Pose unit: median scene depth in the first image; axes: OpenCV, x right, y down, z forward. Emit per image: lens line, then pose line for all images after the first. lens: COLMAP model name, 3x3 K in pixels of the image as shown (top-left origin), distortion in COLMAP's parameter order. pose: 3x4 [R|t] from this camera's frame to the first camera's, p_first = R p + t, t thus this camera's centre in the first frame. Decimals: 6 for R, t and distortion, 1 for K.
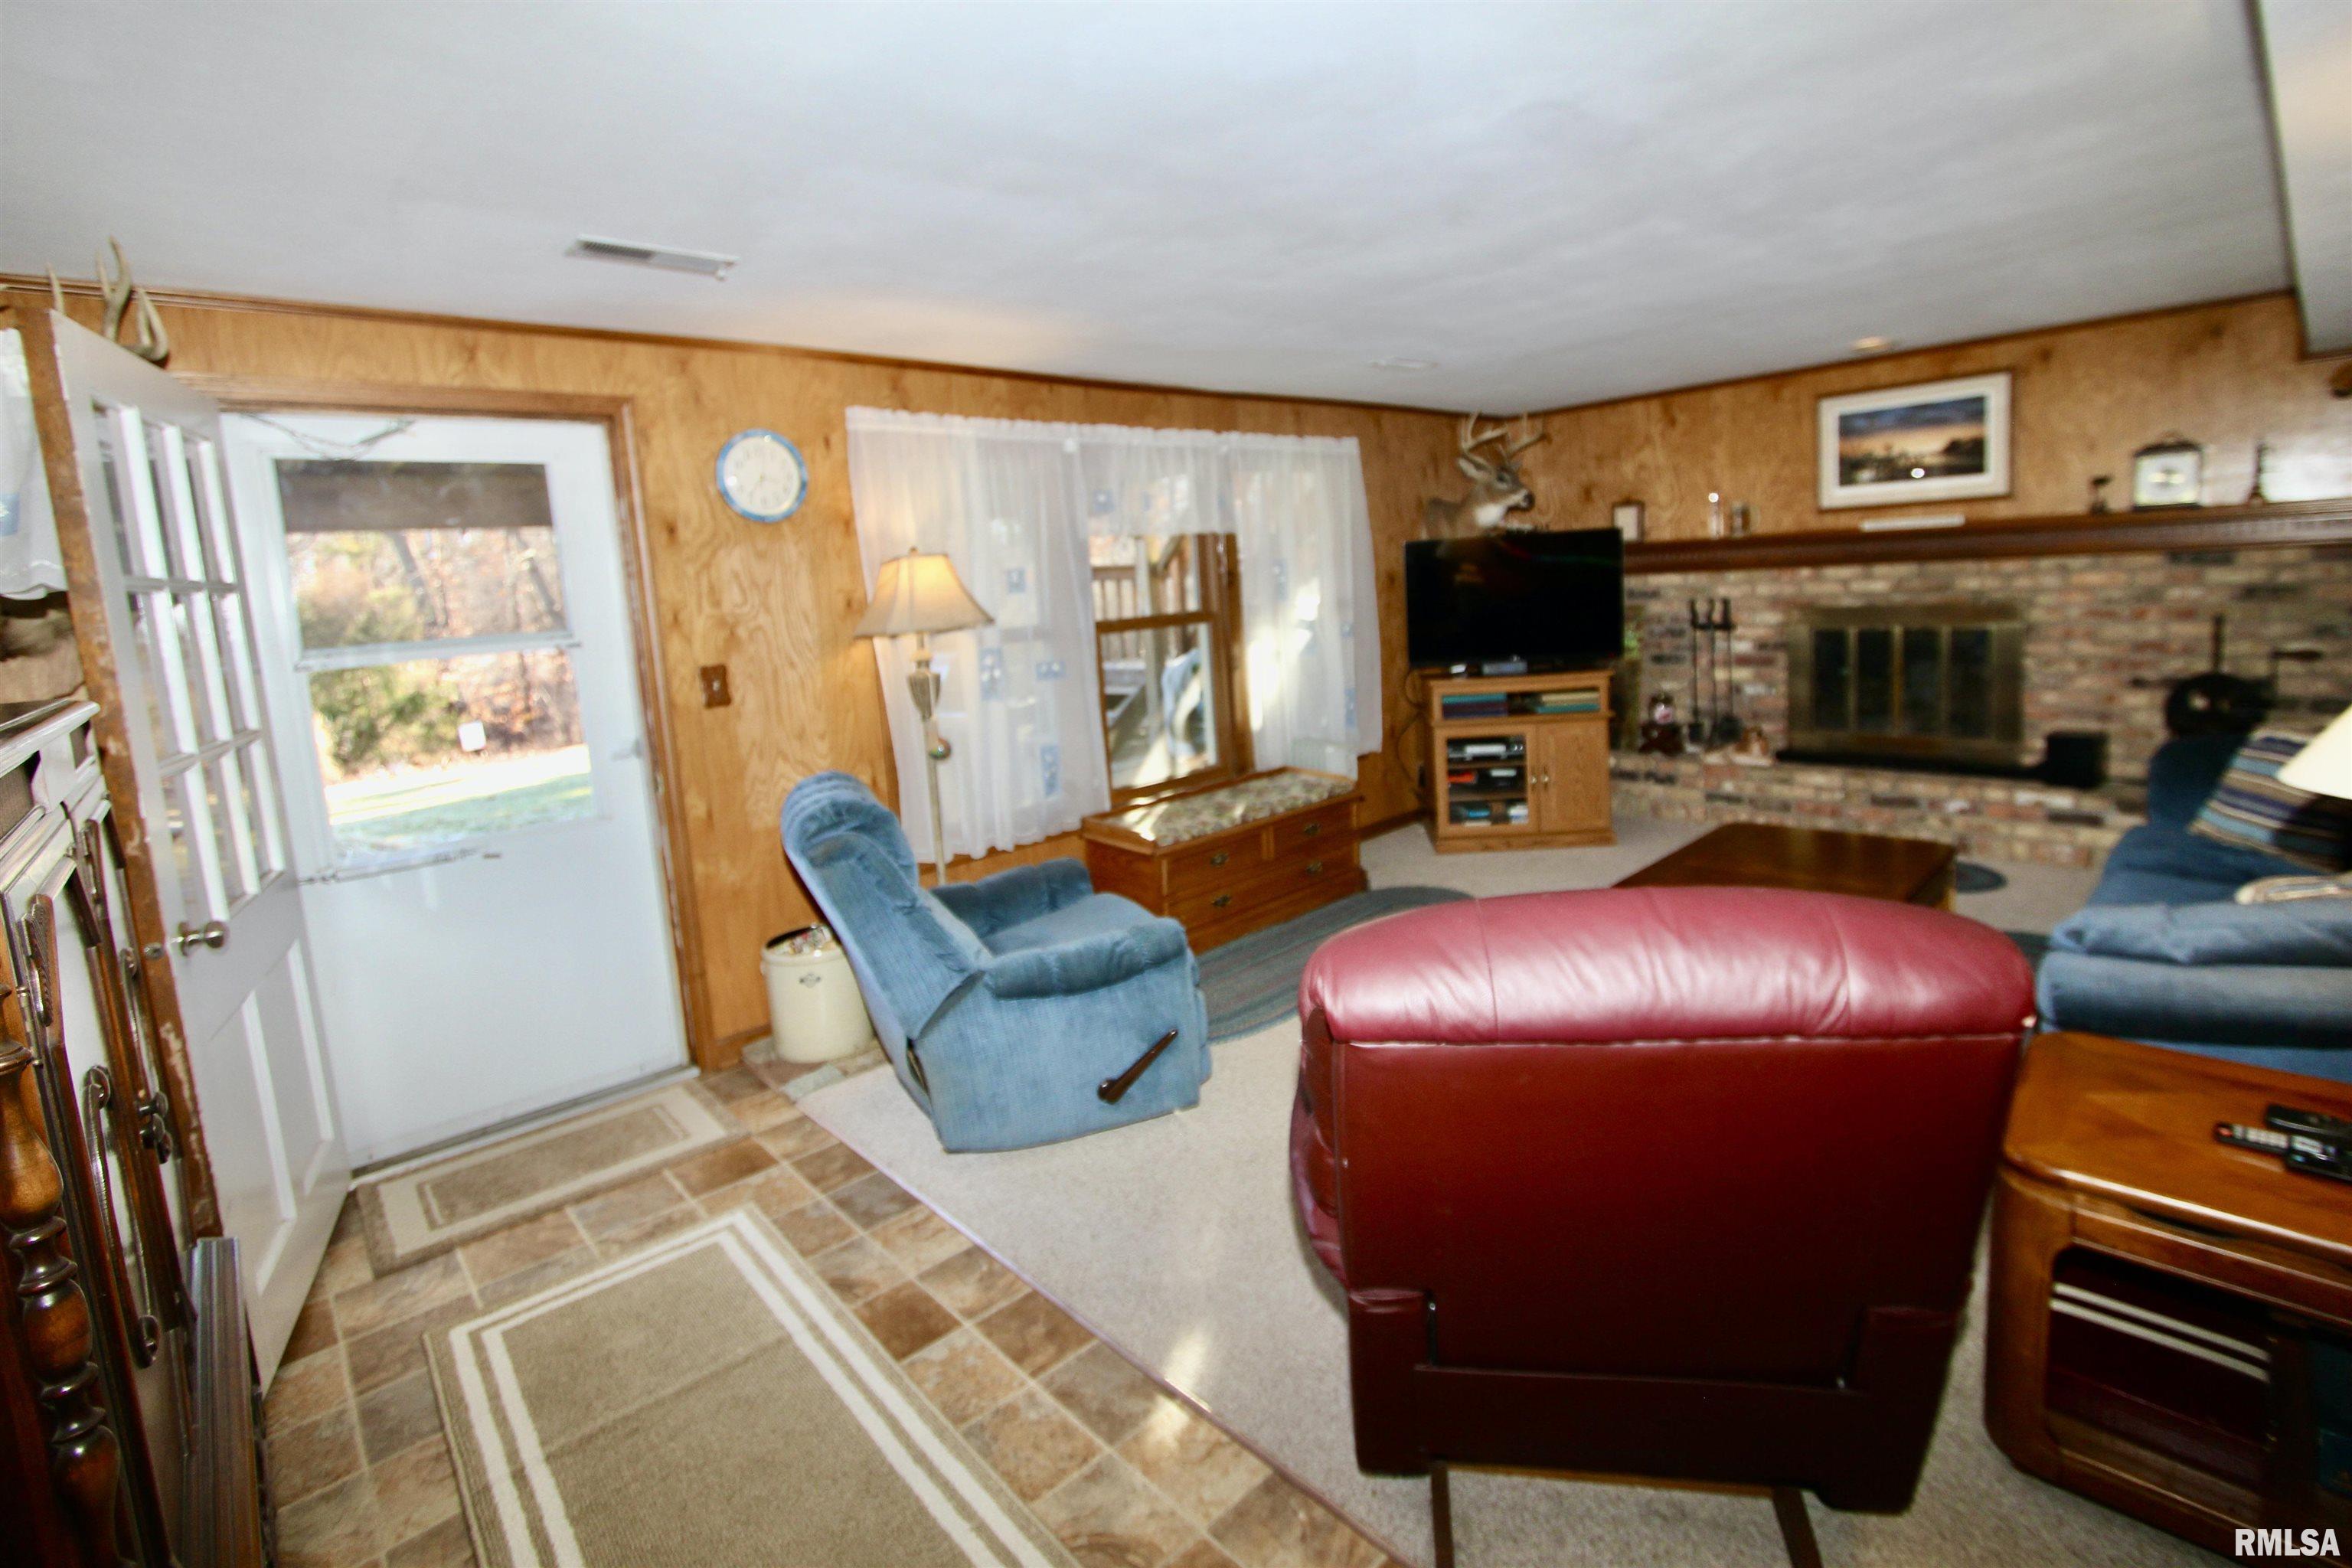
lens RADIAL K [[1082.0, 0, 1208.9], [0, 1082.0, 704.0], [0, 0, 1]] dist [-0.021836, 0.005728]
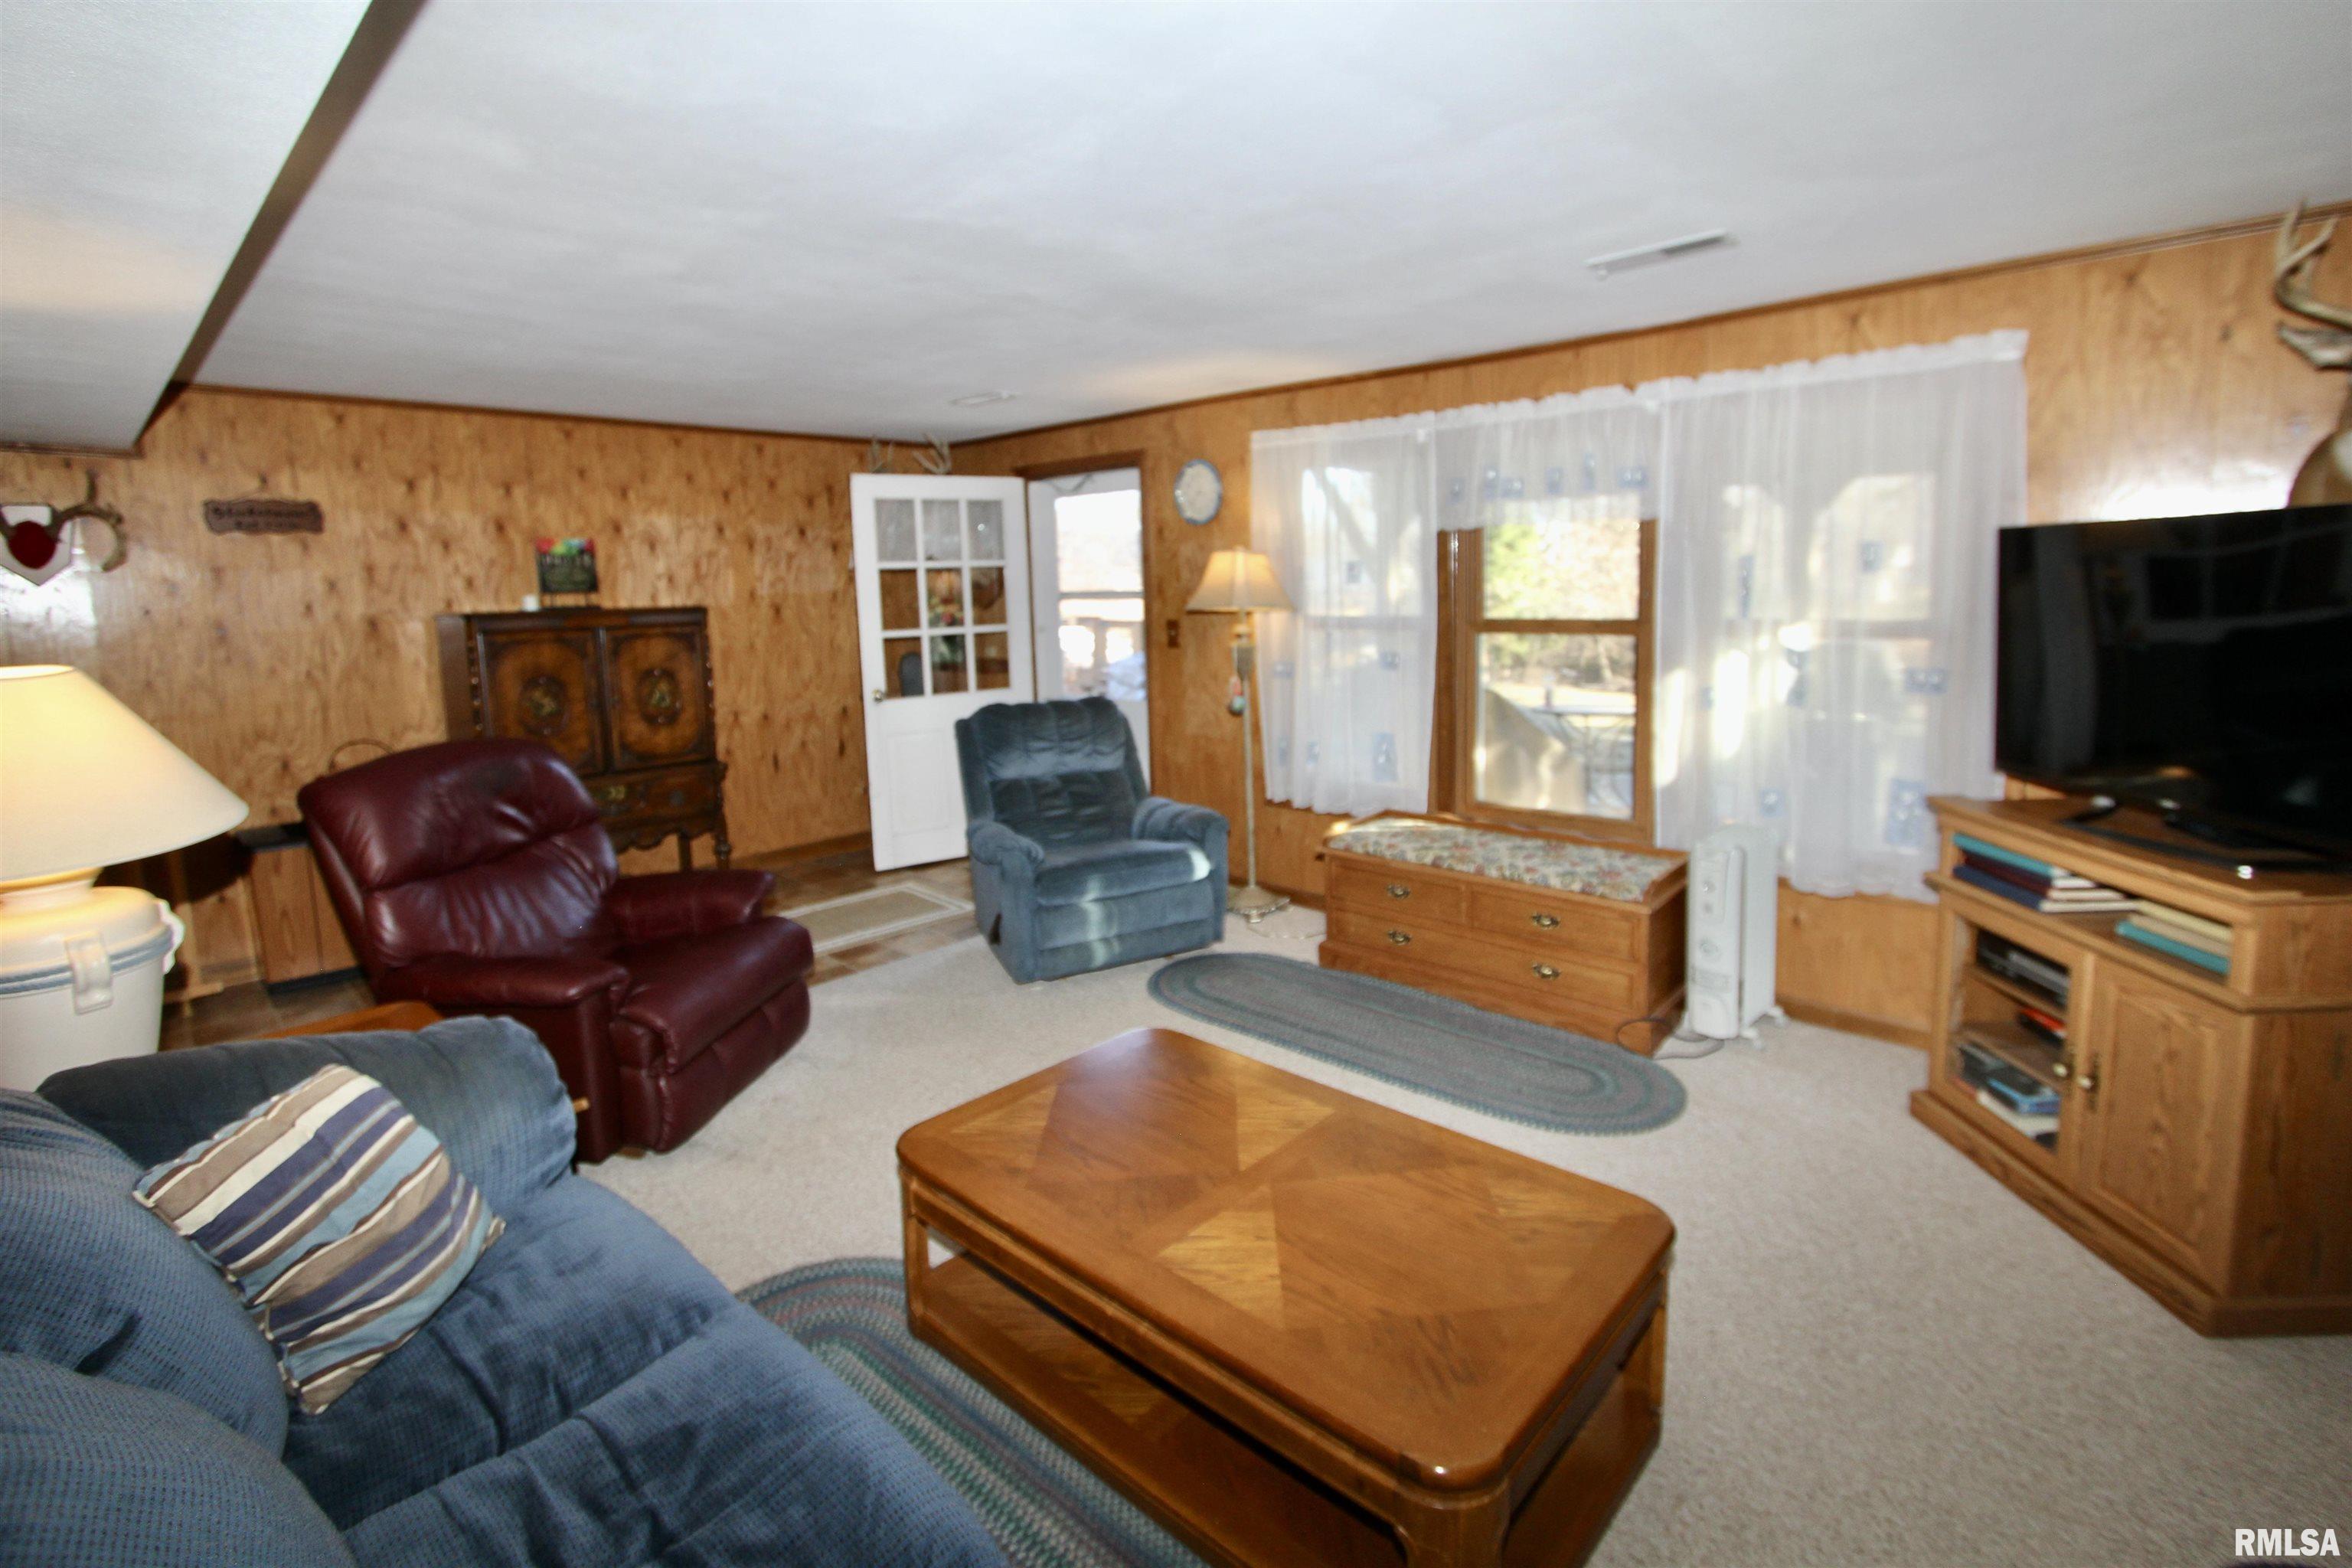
lens RADIAL K [[1082.0, 0, 1204.6], [0, 1082.0, 705.7], [0, 0, 1]] dist [-0.021836, 0.005728]
pose [[0.068793, 0.176325, -0.981925, 0.772379], [-0.103468, 0.980210, 0.168768, -0.130575], [0.992251, 0.089988, 0.085675, 0.671264]]
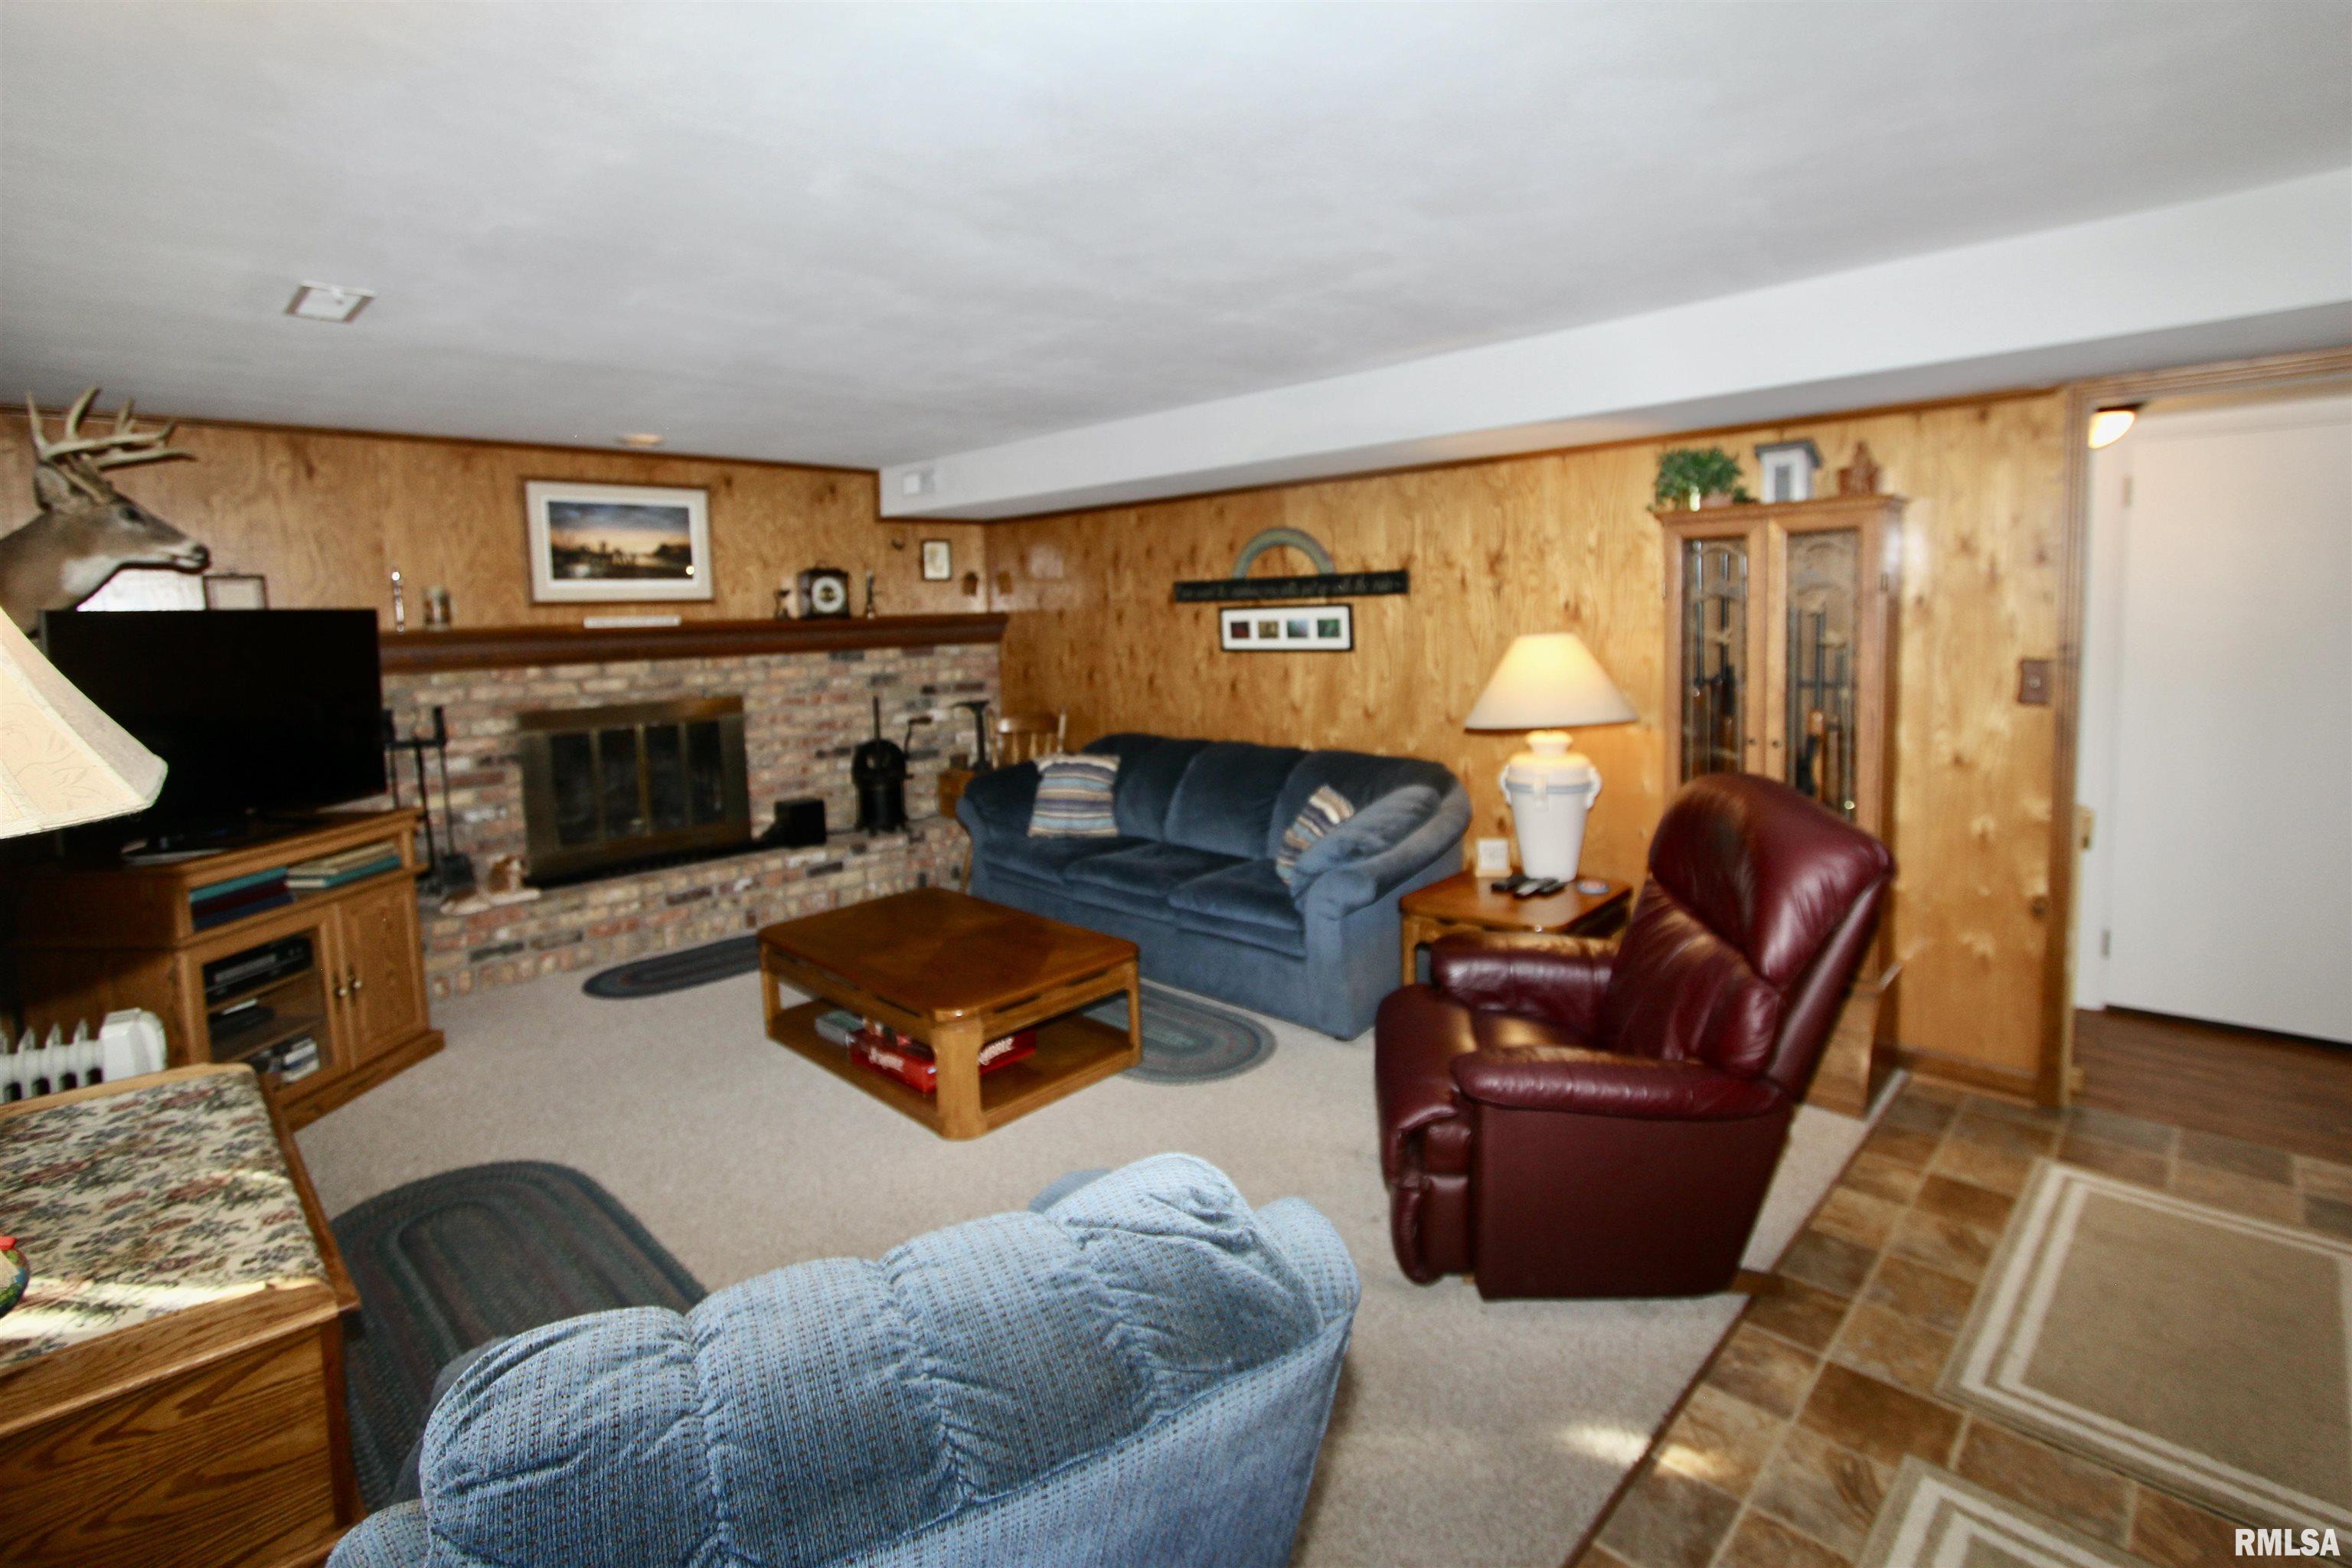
lens RADIAL K [[1082.0, 0, 1220.5], [0, 1082.0, 701.9], [0, 0, 1]] dist [-0.021836, 0.005728]
pose [[-0.048023, -0.021446, 0.998616, -0.397250], [0.150950, 0.988131, 0.028479, -0.043490], [-0.987374, 0.152109, -0.044216, 0.551568]]
